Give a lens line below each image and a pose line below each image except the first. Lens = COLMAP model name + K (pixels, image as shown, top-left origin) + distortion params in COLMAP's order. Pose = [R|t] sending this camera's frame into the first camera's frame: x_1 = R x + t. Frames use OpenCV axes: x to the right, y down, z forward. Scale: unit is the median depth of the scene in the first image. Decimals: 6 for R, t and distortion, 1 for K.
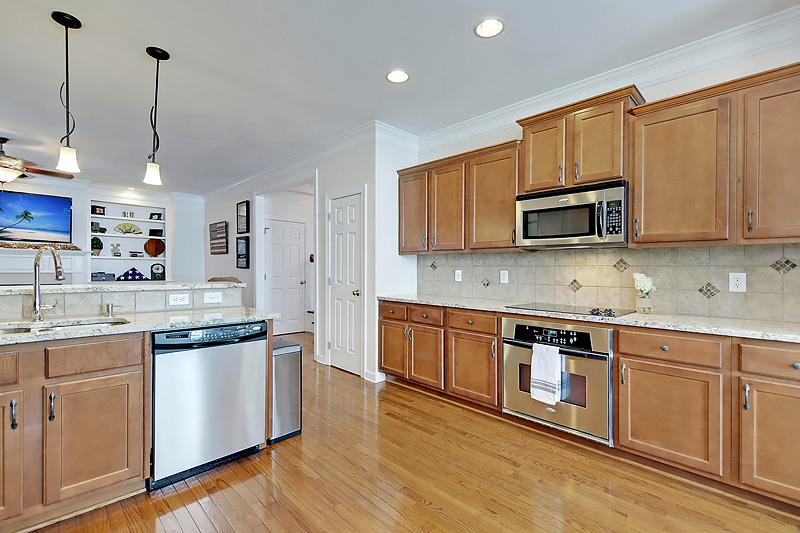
lens RADIAL K [[362.9, 0, 400.0], [0, 362.9, 266.5], [0, 0, 1]] dist [0.035374, -0.014450]
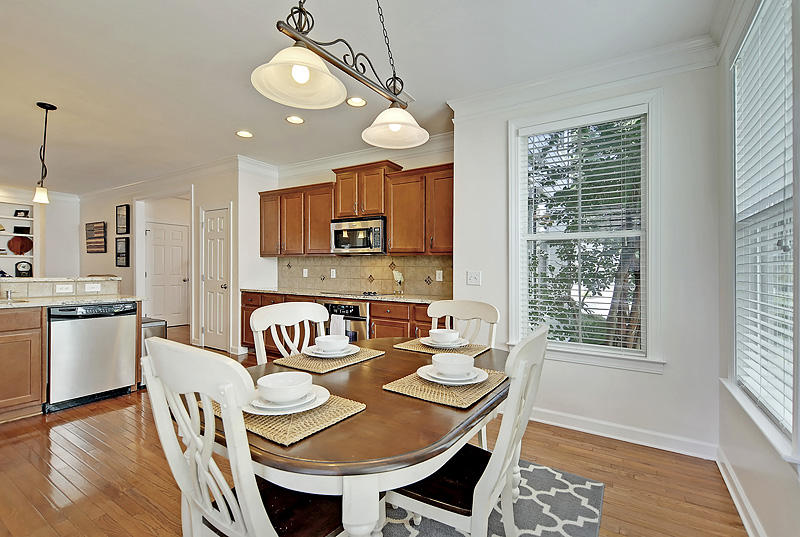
lens RADIAL K [[362.9, 0, 400.0], [0, 362.9, 268.5], [0, 0, 1]] dist [0.035374, -0.014450]
pose [[0.973225, 0.005262, 0.229795, 0.270468], [-0.006422, 0.999970, 0.004300, 0.000975], [-0.229765, -0.005661, 0.973230, -0.569802]]
